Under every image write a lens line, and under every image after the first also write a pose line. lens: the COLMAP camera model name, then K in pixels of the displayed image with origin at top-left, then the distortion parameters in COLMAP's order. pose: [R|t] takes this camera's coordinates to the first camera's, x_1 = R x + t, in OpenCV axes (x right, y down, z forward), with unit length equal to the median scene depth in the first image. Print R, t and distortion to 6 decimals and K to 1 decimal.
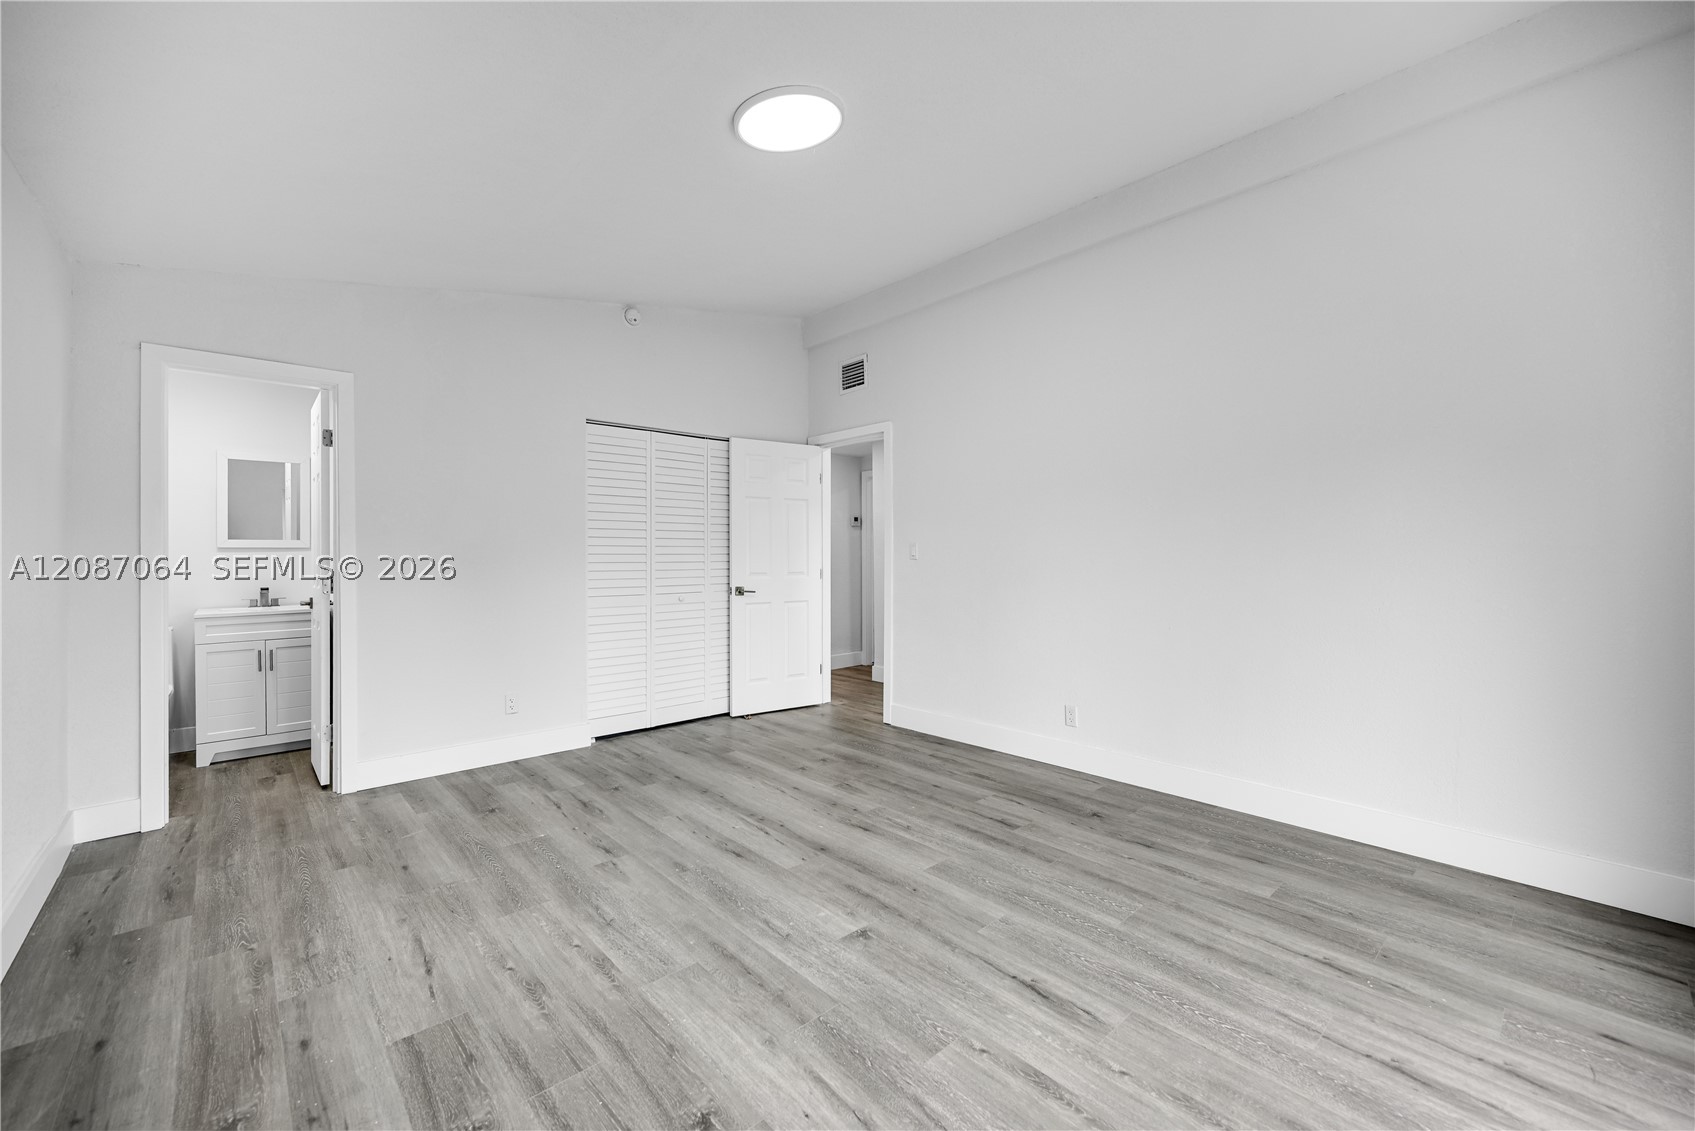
lens RADIAL K [[680.4, 0, 848.7], [0, 680.4, 558.0], [0, 0, 1]] dist [0.001127, -0.000289]
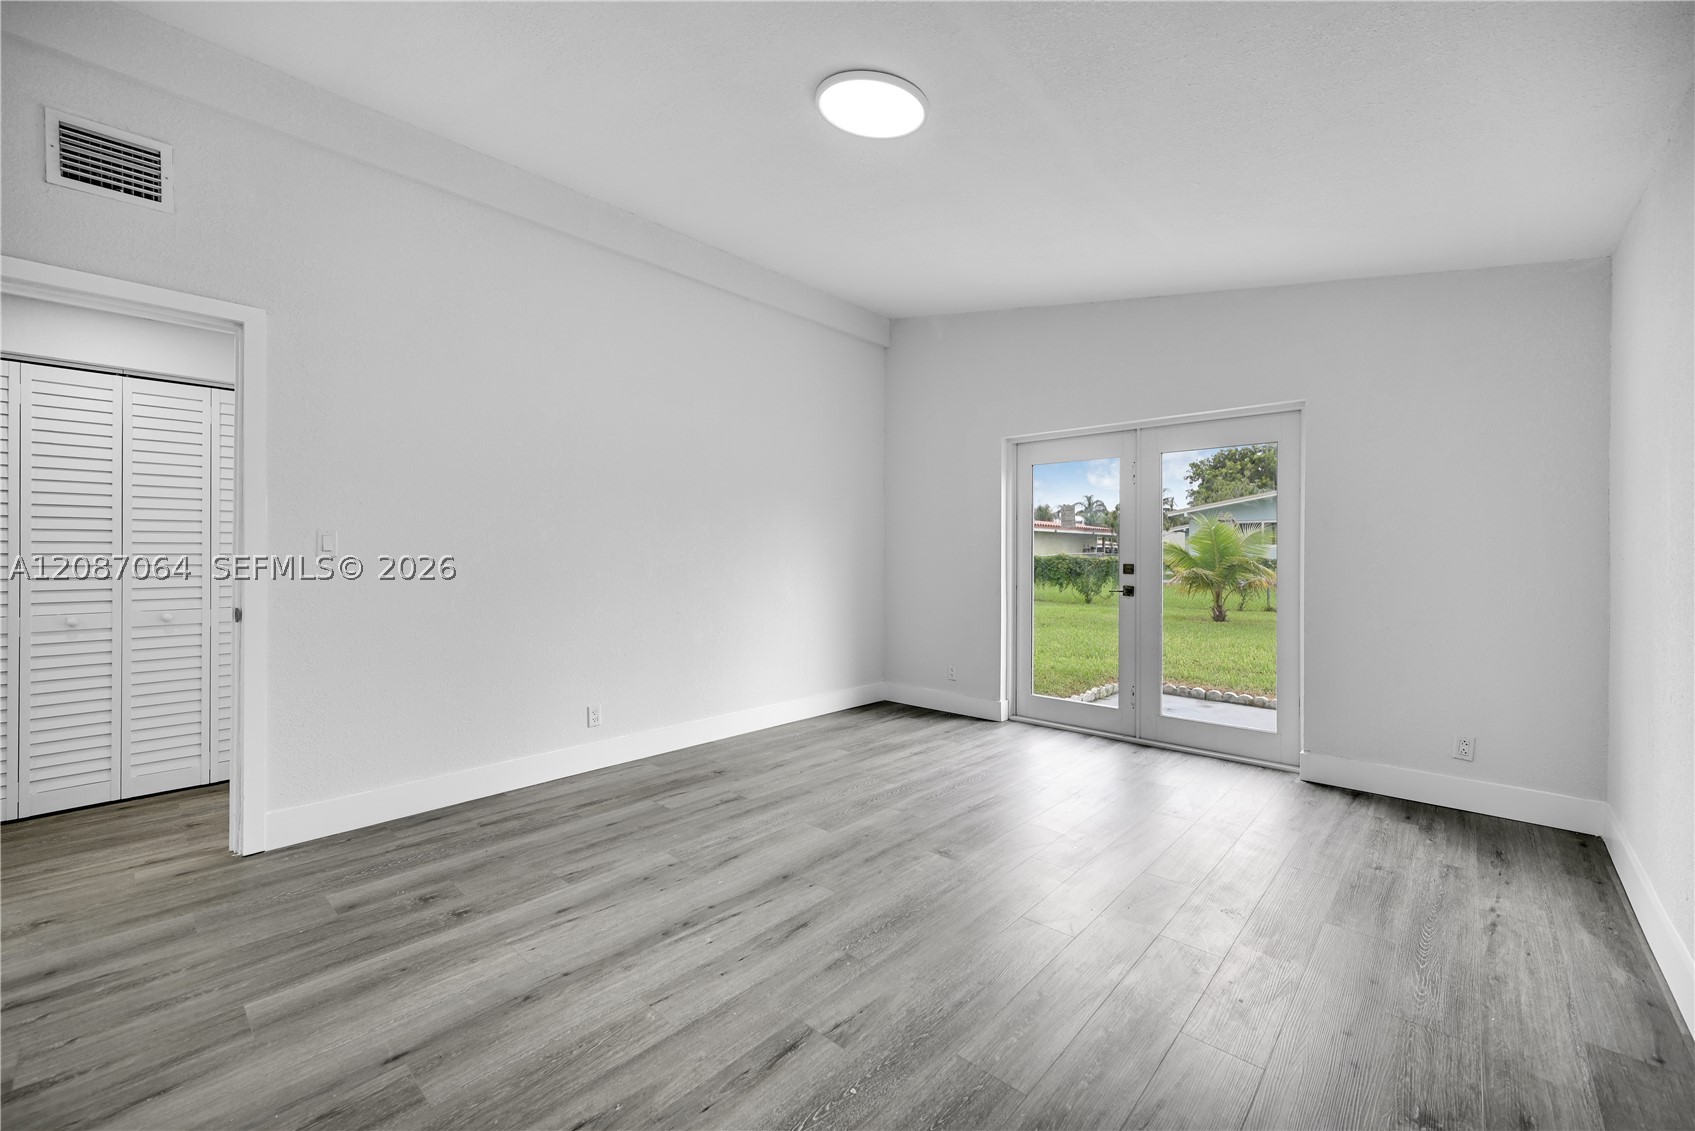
lens RADIAL K [[680.4, 0, 850.3], [0, 680.4, 561.8], [0, 0, 1]] dist [0.001127, -0.000289]
pose [[-0.091620, -0.007744, 0.995764, -0.848018], [-0.000236, 0.999970, 0.007755, 0.003630], [-0.995794, 0.000476, -0.091619, 0.900118]]
